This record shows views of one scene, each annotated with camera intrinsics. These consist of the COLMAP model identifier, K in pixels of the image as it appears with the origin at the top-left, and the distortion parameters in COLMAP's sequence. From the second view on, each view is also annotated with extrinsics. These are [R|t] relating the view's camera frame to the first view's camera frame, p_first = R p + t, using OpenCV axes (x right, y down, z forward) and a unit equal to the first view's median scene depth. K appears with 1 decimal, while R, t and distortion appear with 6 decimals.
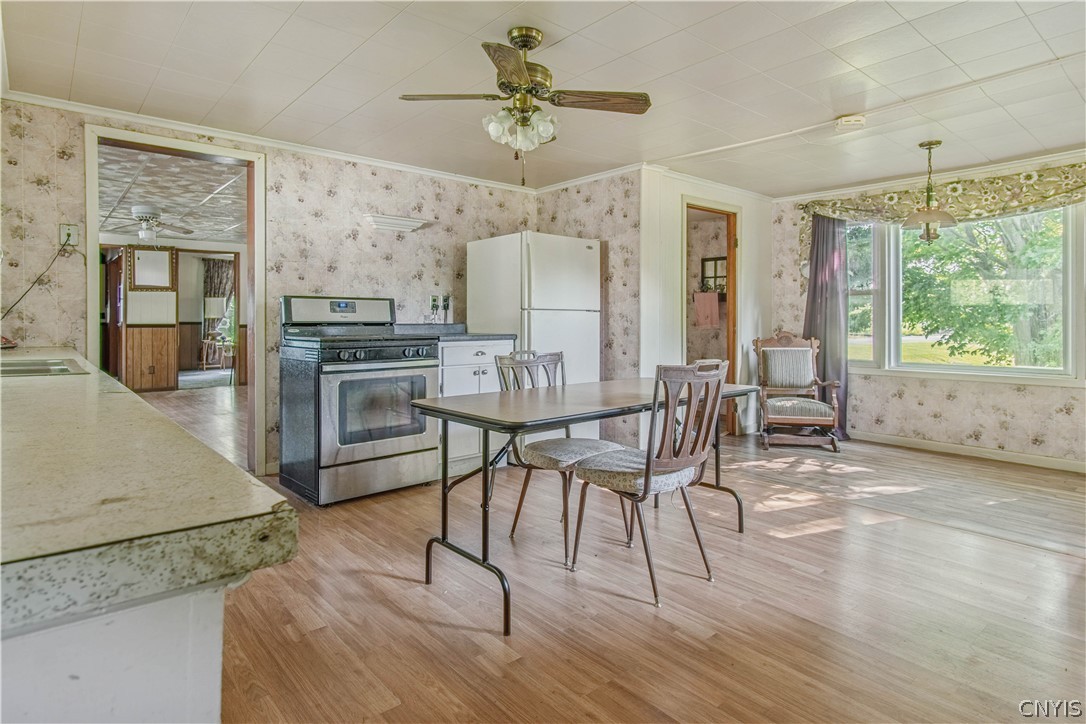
lens RADIAL K [[586.2, 0, 537.4], [0, 586.2, 322.1], [0, 0, 1]] dist [0.008840, 0.000503]
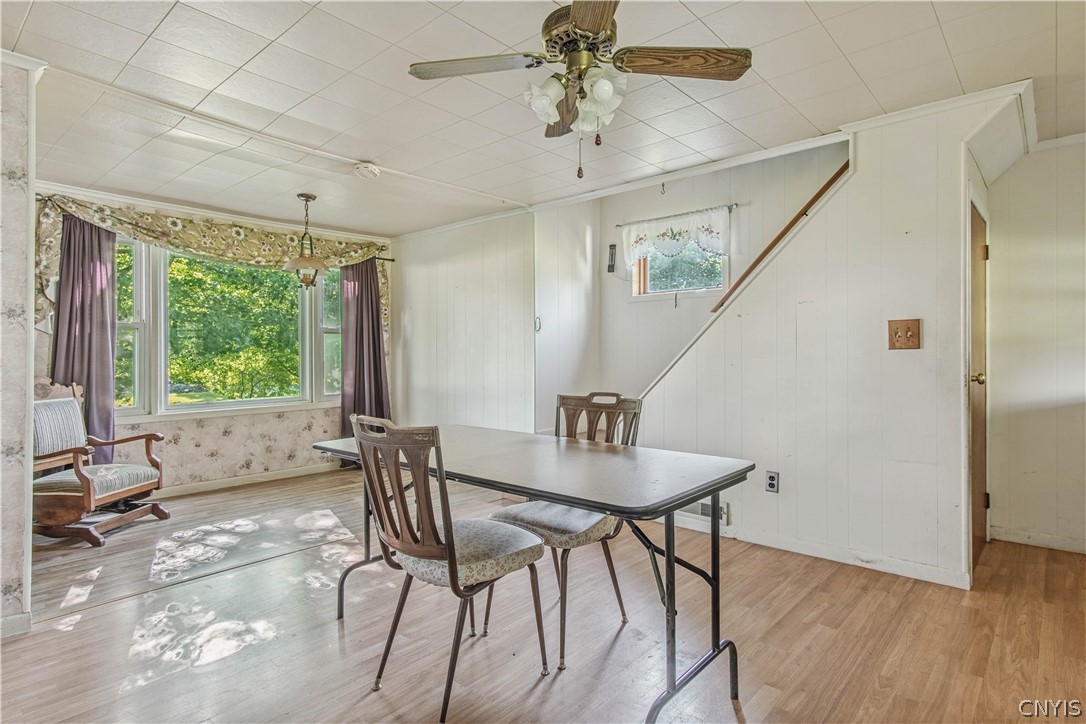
lens RADIAL K [[586.2, 0, 543.9], [0, 586.2, 359.8], [0, 0, 1]] dist [0.008840, 0.000503]
pose [[-0.132008, -0.011485, 0.991182, -0.394558], [0.005524, 0.999909, 0.012322, -0.010248], [-0.991233, 0.007102, -0.131932, 0.597425]]
